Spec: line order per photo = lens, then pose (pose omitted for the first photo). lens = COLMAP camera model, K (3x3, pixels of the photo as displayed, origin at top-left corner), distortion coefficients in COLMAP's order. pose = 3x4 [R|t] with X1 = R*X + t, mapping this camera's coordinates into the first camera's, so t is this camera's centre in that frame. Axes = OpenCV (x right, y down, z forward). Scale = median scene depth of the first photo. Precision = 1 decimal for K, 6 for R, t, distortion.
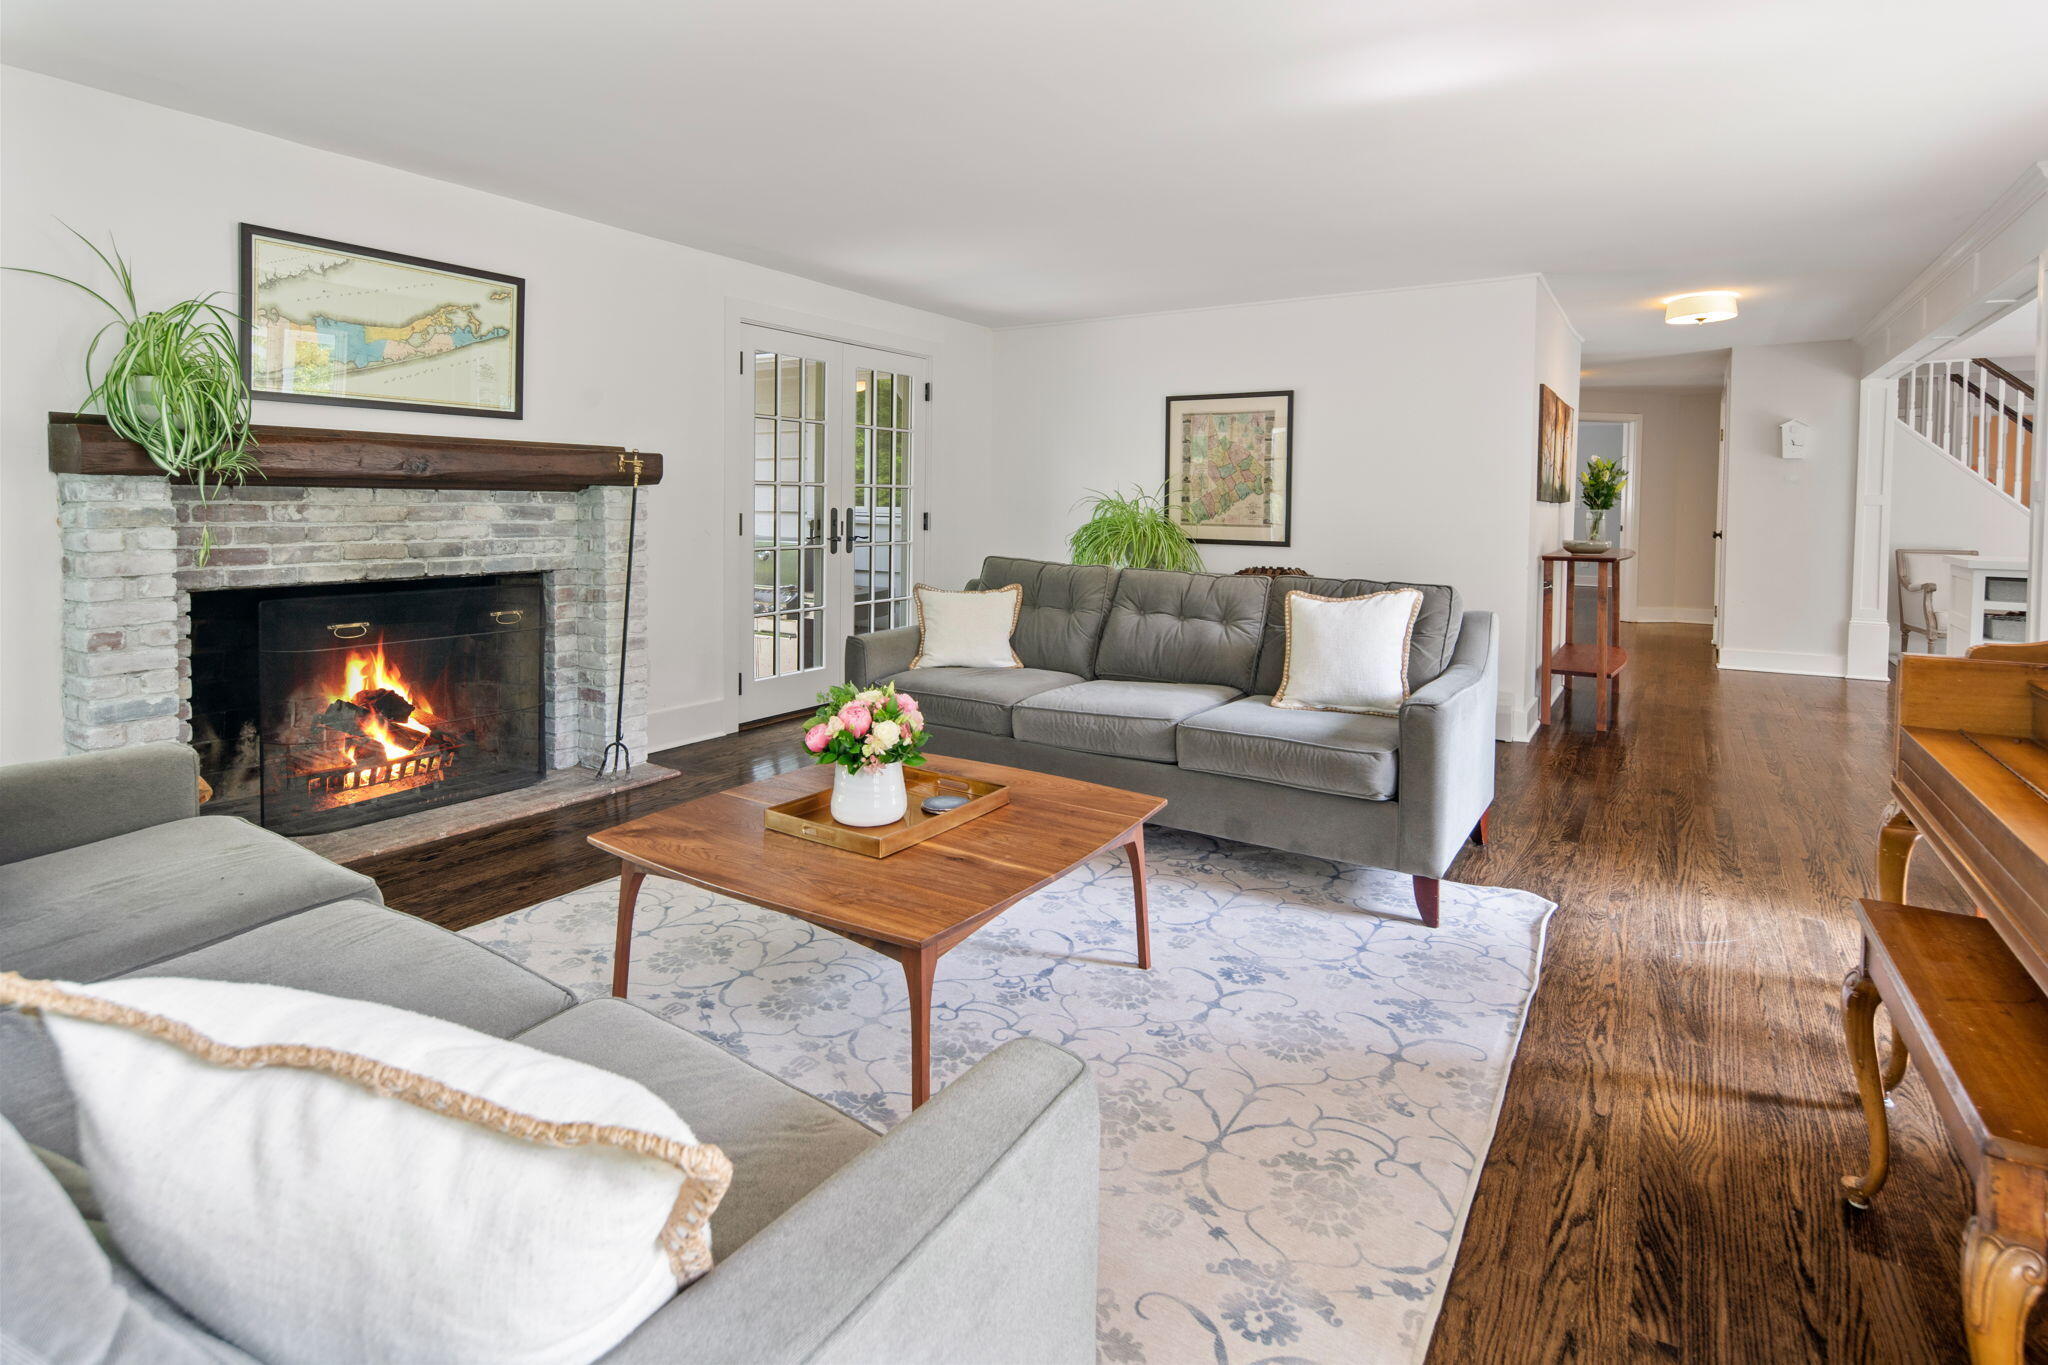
lens RADIAL K [[956.8, 0, 1031.7], [0, 956.8, 692.9], [0, 0, 1]] dist [-0.000296, 0.000438]
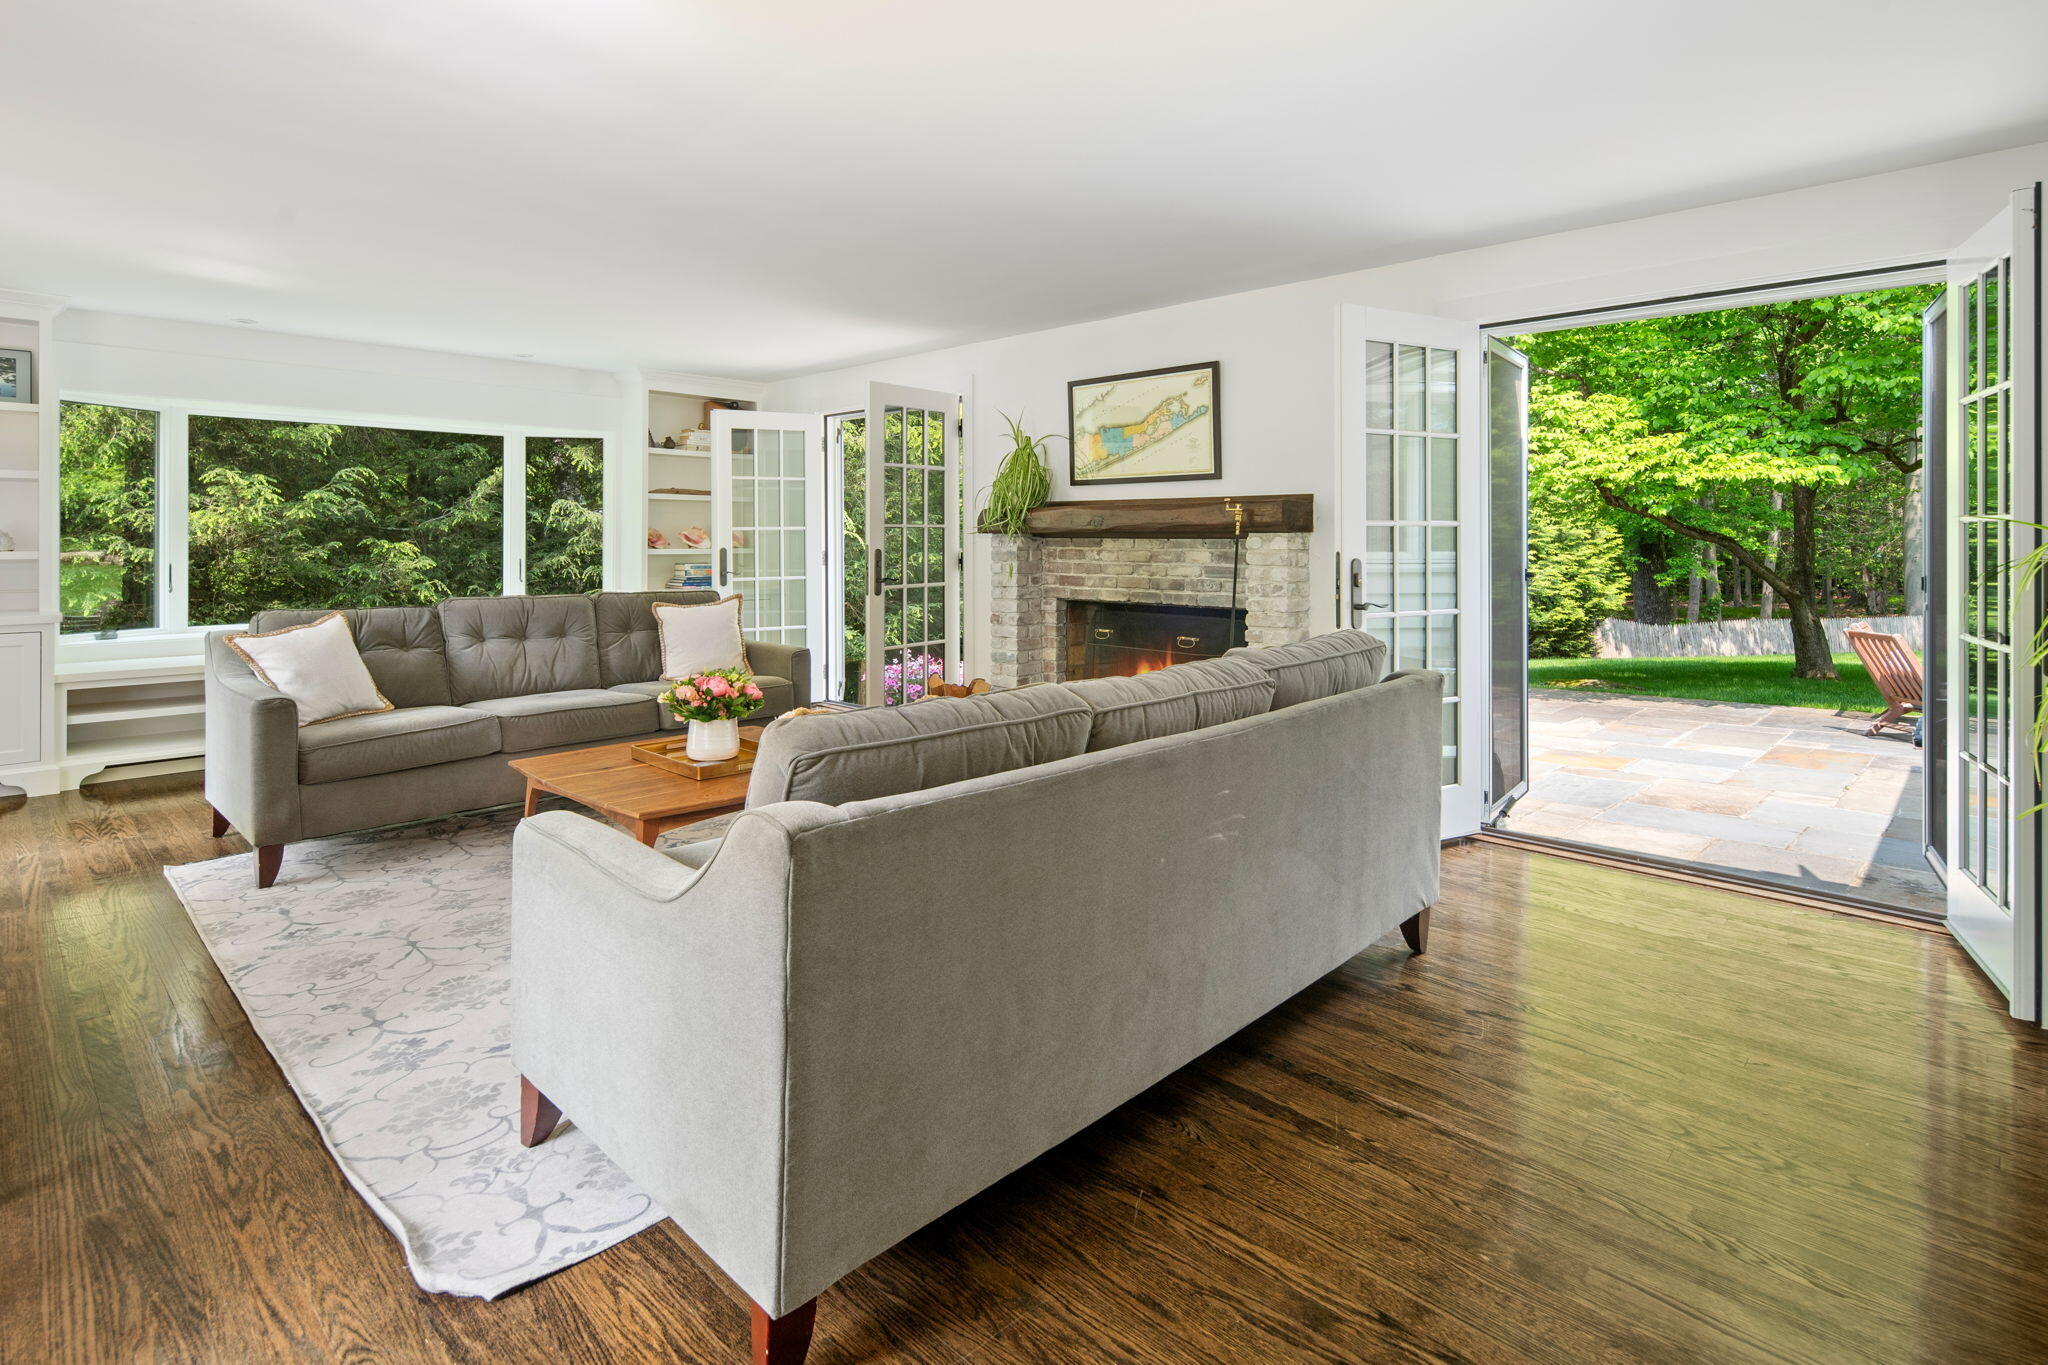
lens RADIAL K [[1036.6, 0, 1024.4], [0, 1036.6, 669.0], [0, 0, 1]] dist [0.016486, -0.000964]
pose [[-0.190840, 0.114234, -0.974952, 0.858729], [-0.193937, 0.969241, 0.151526, -0.227472], [0.962273, 0.217997, -0.162816, 1.134596]]
